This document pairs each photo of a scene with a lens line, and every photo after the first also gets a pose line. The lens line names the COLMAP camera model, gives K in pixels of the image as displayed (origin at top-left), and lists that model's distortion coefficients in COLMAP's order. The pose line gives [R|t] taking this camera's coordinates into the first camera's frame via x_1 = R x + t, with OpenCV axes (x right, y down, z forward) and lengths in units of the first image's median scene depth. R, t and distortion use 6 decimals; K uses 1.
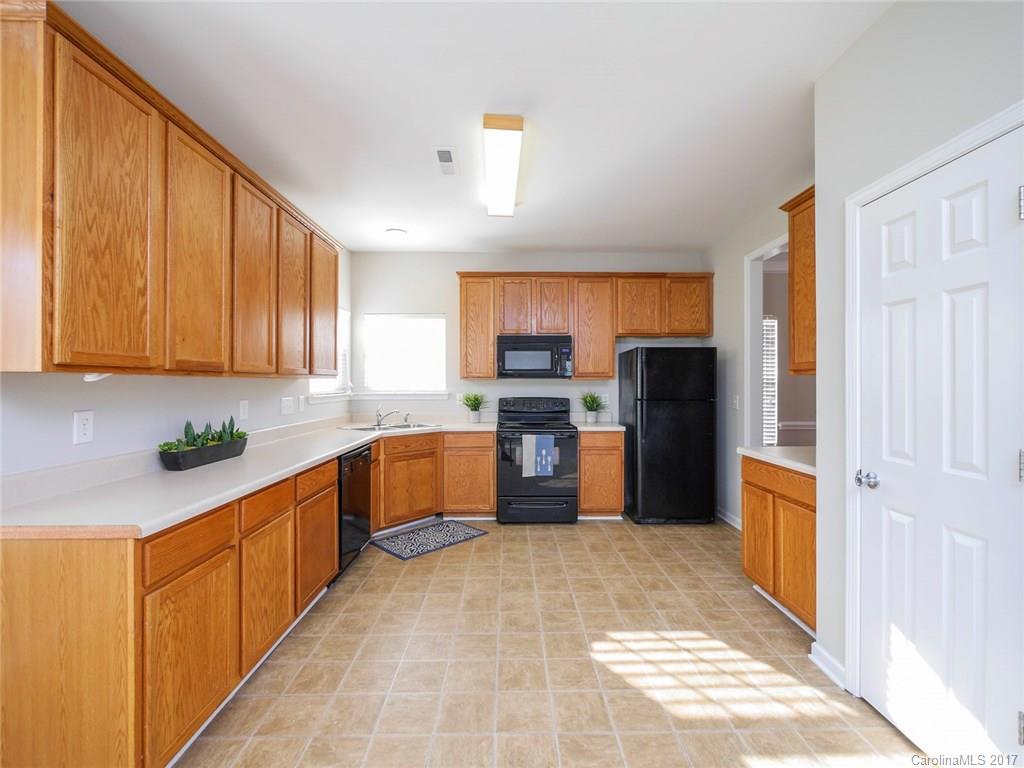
lens RADIAL K [[450.0, 0, 512.0], [0, 450.0, 384.0], [0, 0, 1]] dist [0.001467, 0.000370]
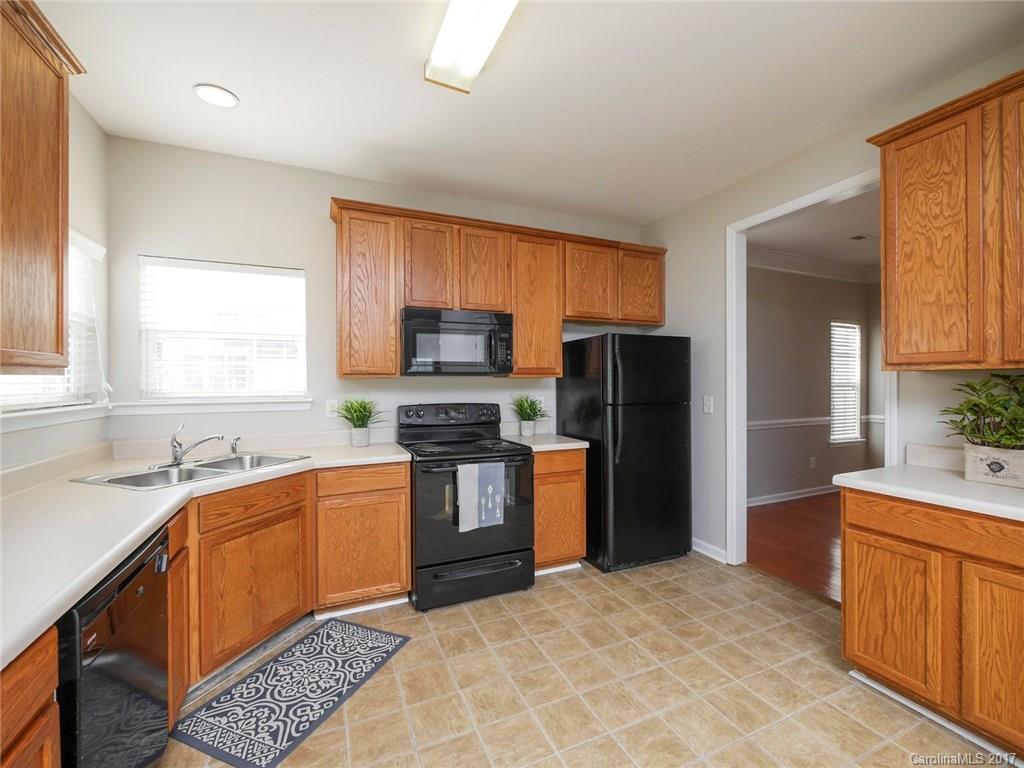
lens RADIAL K [[438.6, 0, 514.6], [0, 438.6, 383.1], [0, 0, 1]] dist [-0.001450, 0.000206]
pose [[0.919201, -0.005064, 0.393756, -0.145671], [0.004084, 0.999986, 0.003327, -0.003462], [-0.393768, -0.001450, 0.919209, 0.406817]]
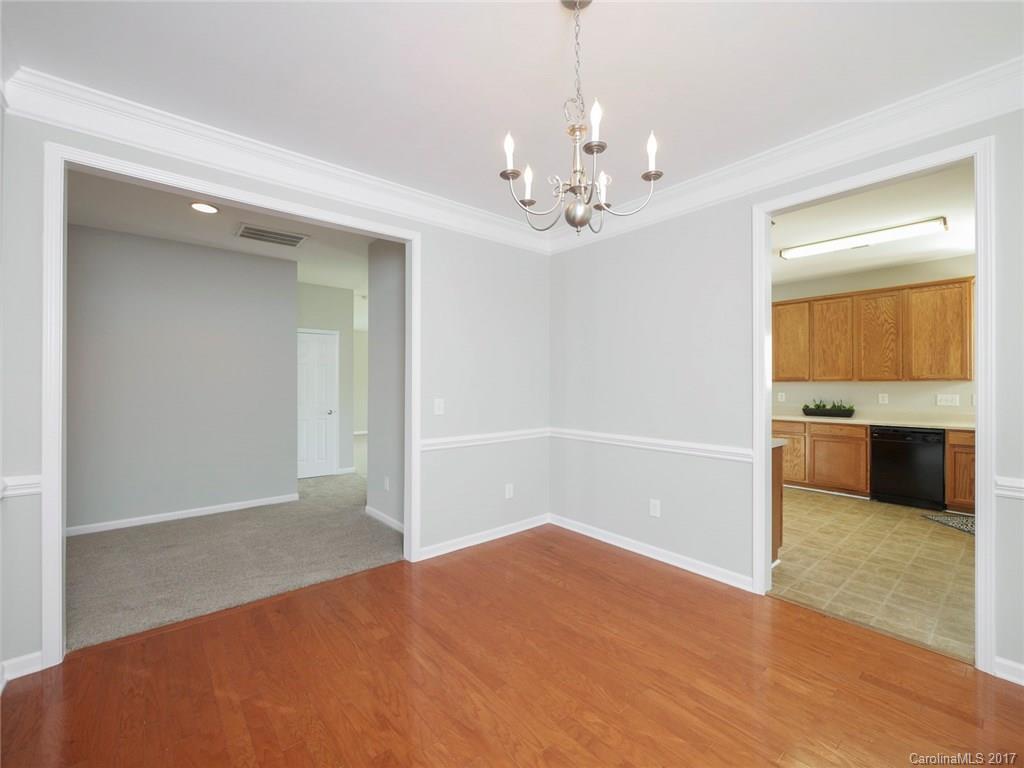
lens RADIAL K [[438.6, 0, 514.6], [0, 438.6, 383.1], [0, 0, 1]] dist [-0.001450, 0.000206]
pose [[-0.768375, -0.000408, -0.640000, 1.259695], [0.000402, 0.999999, -0.001121, -0.004033], [0.640000, -0.001118, -0.768374, 1.006250]]
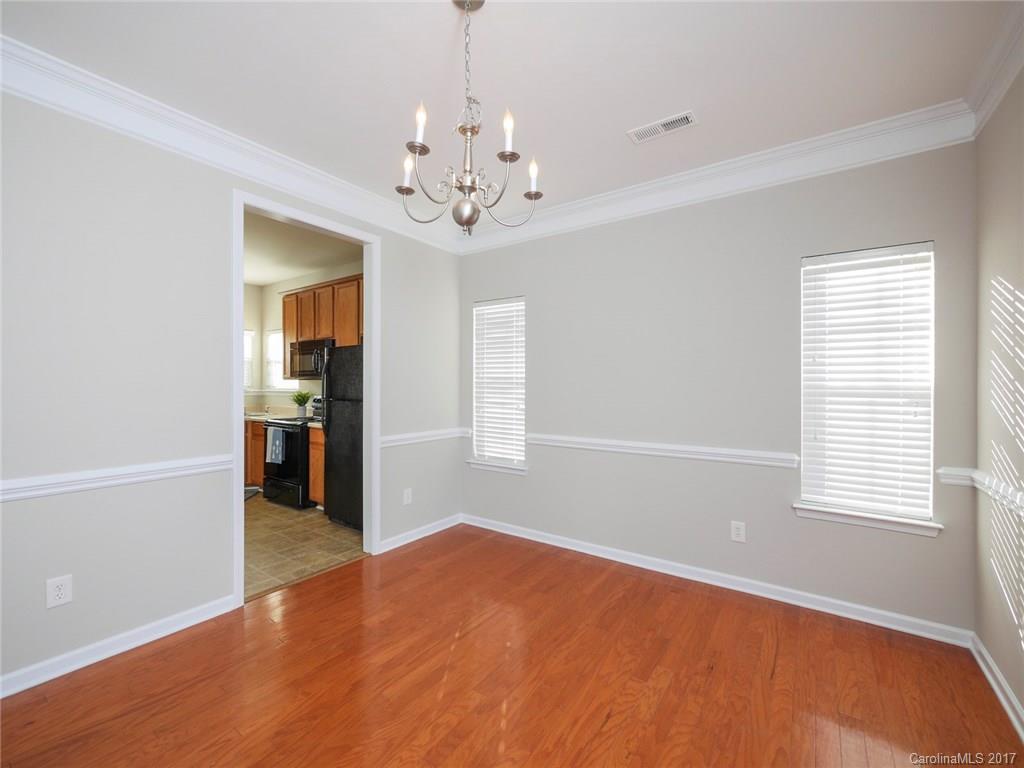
lens RADIAL K [[438.6, 0, 514.6], [0, 438.6, 383.1], [0, 0, 1]] dist [-0.001450, 0.000206]
pose [[0.806652, 0.000949, -0.591026, 1.233438], [0.001075, 0.999995, 0.003073, -0.004553], [0.591026, -0.003114, 0.806647, 0.454424]]
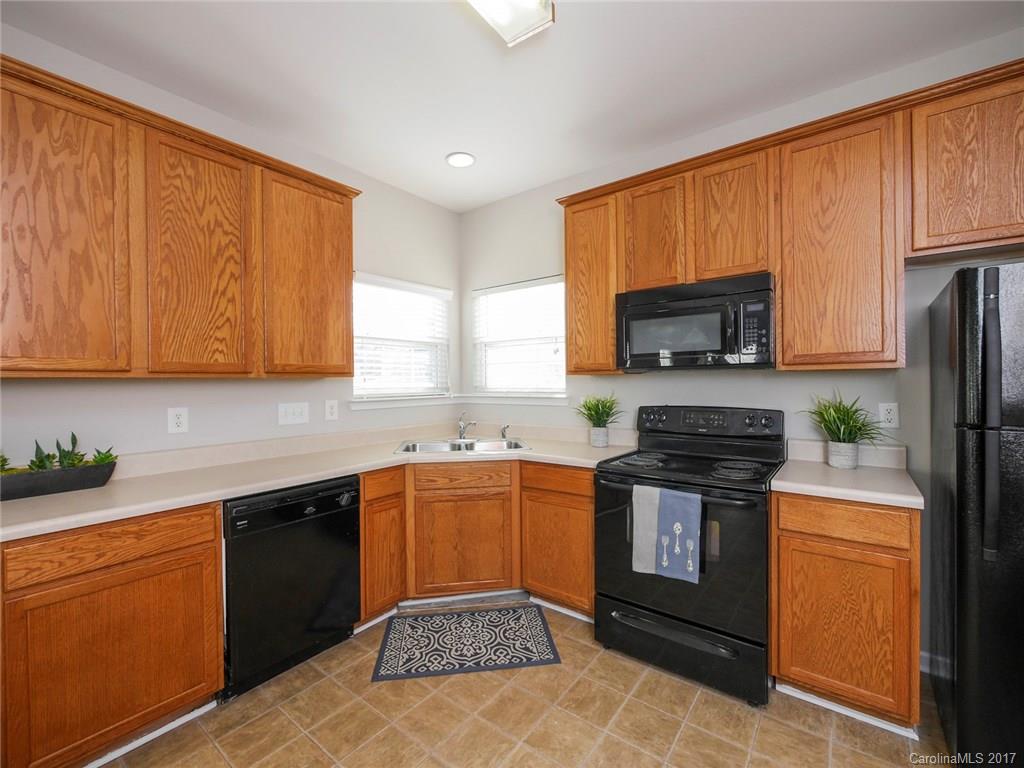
lens RADIAL K [[438.6, 0, 514.6], [0, 438.6, 383.1], [0, 0, 1]] dist [-0.001450, 0.000206]
pose [[0.787535, -0.006050, -0.616240, 0.219569], [0.010644, 0.999936, 0.003786, -0.001908], [0.616178, -0.009541, 0.787549, 0.542670]]
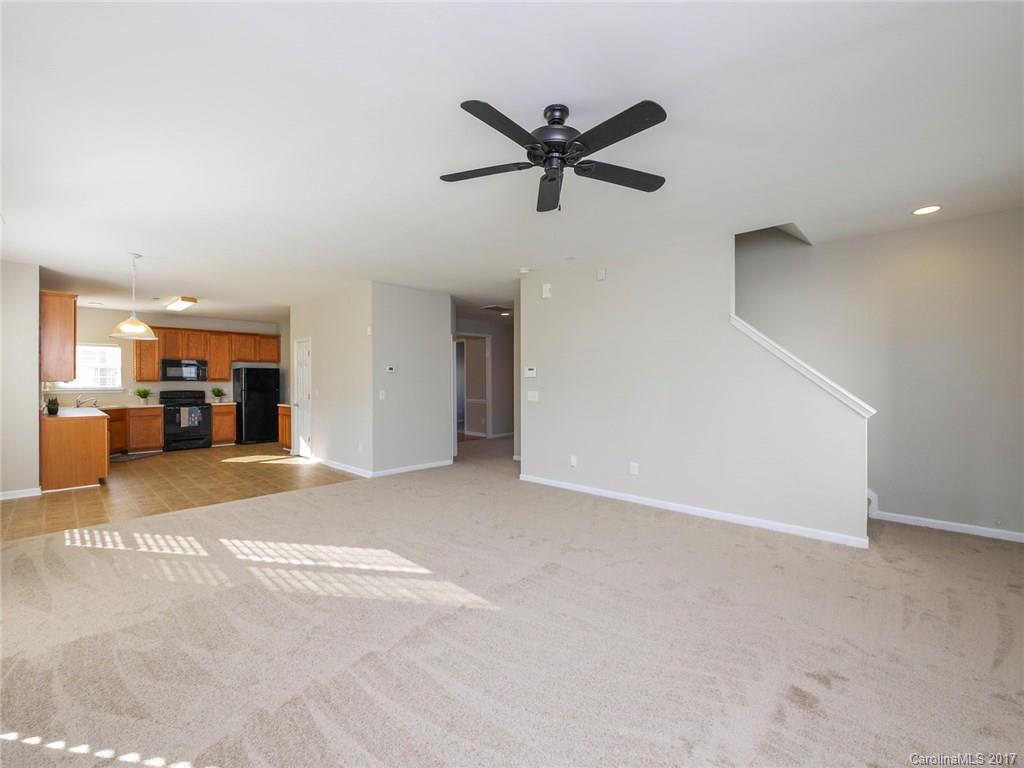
lens RADIAL K [[438.6, 0, 514.6], [0, 438.6, 383.1], [0, 0, 1]] dist [-0.001450, 0.000206]
pose [[0.695537, -0.001391, 0.718489, -0.370036], [0.001528, 0.999999, 0.000456, -0.001151], [-0.718488, 0.000781, 0.695539, -1.589843]]
